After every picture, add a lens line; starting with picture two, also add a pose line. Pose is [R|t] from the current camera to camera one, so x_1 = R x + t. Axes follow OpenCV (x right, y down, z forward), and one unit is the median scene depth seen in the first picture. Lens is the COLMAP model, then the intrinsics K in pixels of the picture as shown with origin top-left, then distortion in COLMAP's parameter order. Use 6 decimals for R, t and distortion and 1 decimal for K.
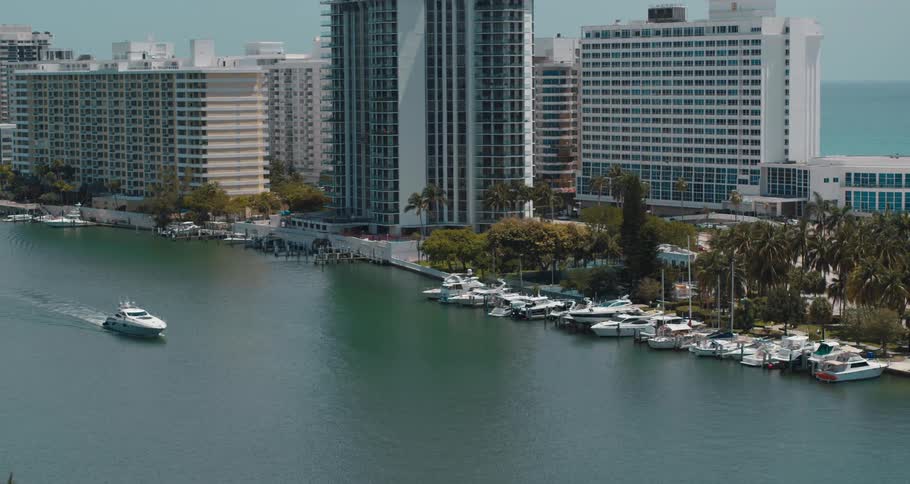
lens RADIAL K [[1896.9, 0, 455.0], [0, 1896.9, 242.0], [0, 0, 1]] dist [-0.050143, 0.063065]
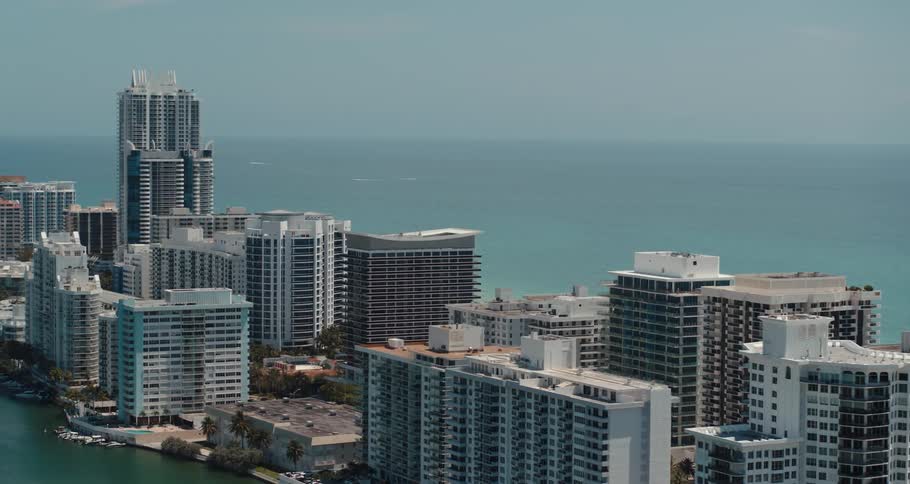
lens RADIAL K [[1896.9, 0, 455.0], [0, 1896.9, 242.0], [0, 0, 1]] dist [-0.050143, 0.063065]
pose [[0.988885, 0.026488, -0.146301, -0.421681], [-0.030444, 0.999227, -0.024864, -0.171020], [0.145529, 0.029041, 0.988928, 0.545968]]
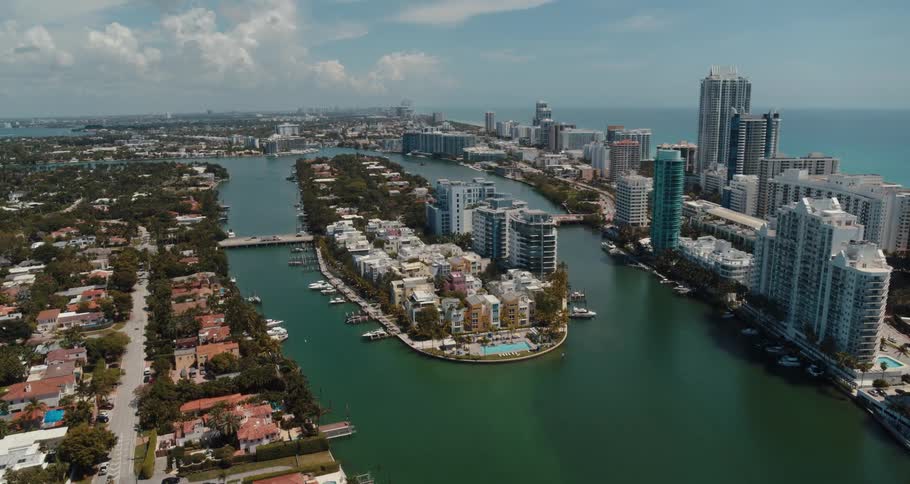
lens RADIAL K [[628.2, 0, 465.0], [0, 628.2, 242.2], [0, 0, 1]] dist [-0.114936, 0.074772]
pose [[0.862539, 0.106469, -0.494662, -0.931182], [-0.038544, 0.988597, 0.145572, -0.229774], [0.504520, -0.106495, 0.856807, 1.382259]]
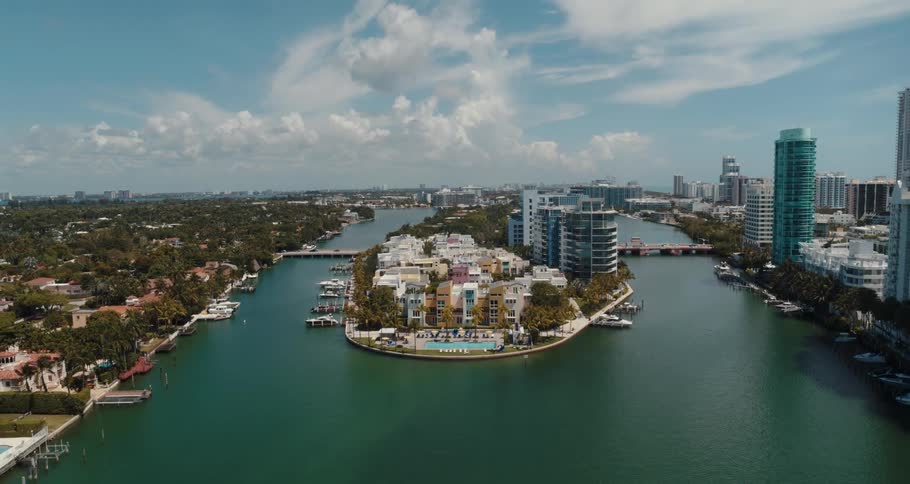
lens RADIAL K [[628.2, 0, 465.0], [0, 628.2, 242.2], [0, 0, 1]] dist [-0.114936, 0.074772]
pose [[0.653109, 0.065421, -0.754433, -0.878964], [-0.056443, 0.997696, 0.037653, -0.145900], [0.755158, 0.017991, 0.655296, 1.588955]]
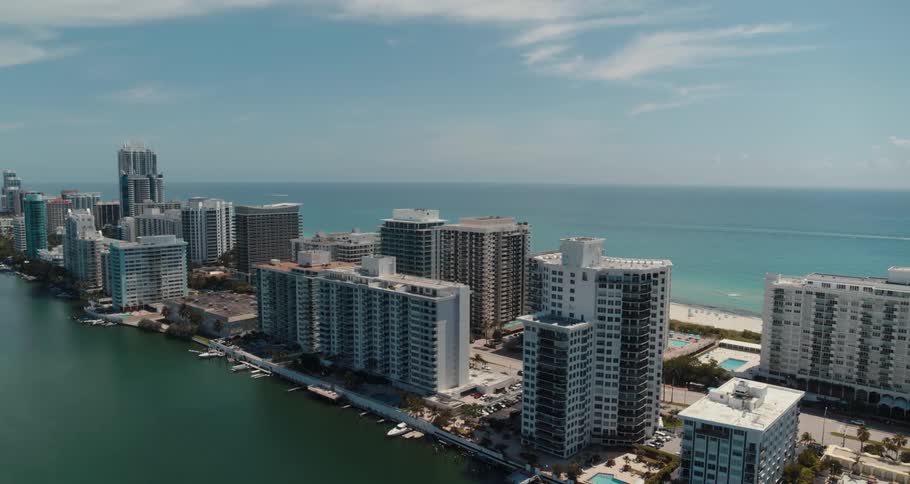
lens RADIAL K [[628.2, 0, 465.0], [0, 628.2, 242.2], [0, 0, 1]] dist [-0.114936, 0.074772]
pose [[0.983903, -0.004306, 0.178650, -0.534366], [0.001997, 0.999912, 0.013104, -0.167288], [-0.178691, -0.012536, 0.983825, 0.955361]]
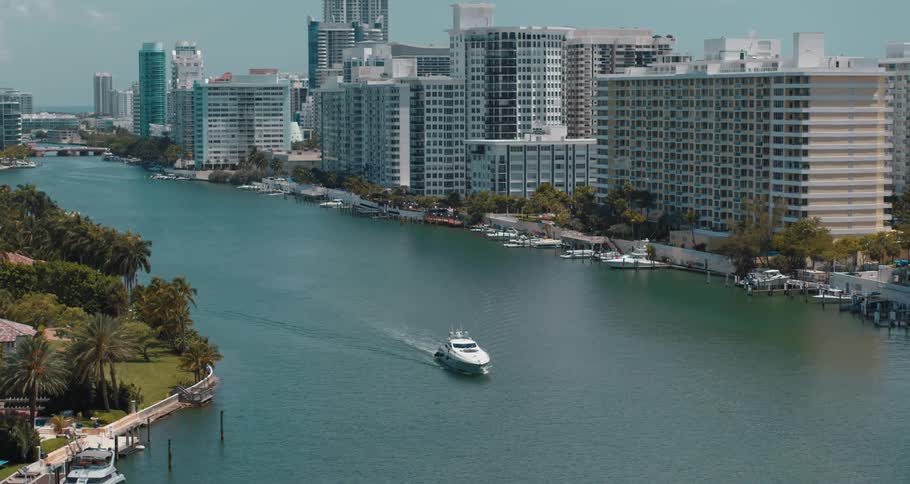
lens RADIAL K [[1896.9, 0, 455.0], [0, 1896.9, 242.0], [0, 0, 1]] dist [-0.050143, 0.063065]
pose [[0.936317, 0.030117, -0.349862, 0.004941], [-0.033317, 0.999440, -0.003130, -0.013911], [0.349572, 0.014587, 0.936796, 0.222191]]
